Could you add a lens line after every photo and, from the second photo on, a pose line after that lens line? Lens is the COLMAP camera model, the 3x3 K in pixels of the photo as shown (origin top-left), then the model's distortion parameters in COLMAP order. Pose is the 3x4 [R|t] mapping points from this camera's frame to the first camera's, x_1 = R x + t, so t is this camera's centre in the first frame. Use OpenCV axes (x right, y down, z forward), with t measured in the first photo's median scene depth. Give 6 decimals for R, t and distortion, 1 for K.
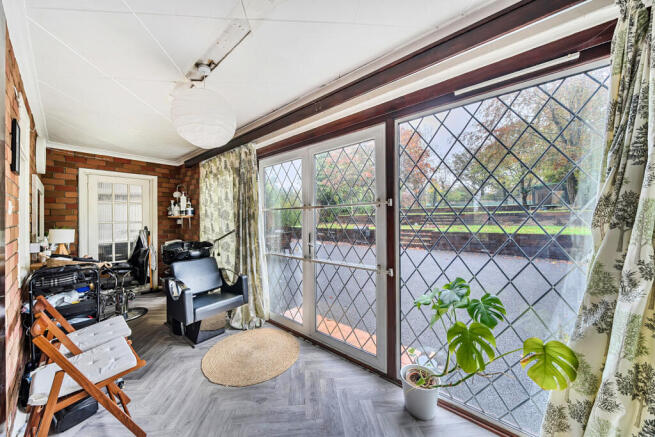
lens RADIAL K [[219.7, 0, 322.1], [0, 219.7, 217.7], [0, 0, 1]] dist [-0.001163, -0.000057]
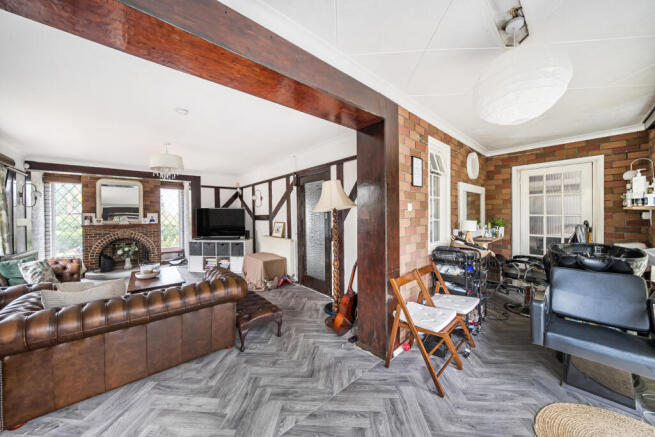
lens RADIAL K [[223.7, 0, 321.1], [0, 223.7, 215.9], [0, 0, 1]] dist [-0.008952, -0.000197]
pose [[-0.147255, 0.015107, -0.988983, 0.166884], [0.011495, 0.999842, 0.013561, -0.001440], [0.989032, -0.009372, -0.147406, 0.192556]]
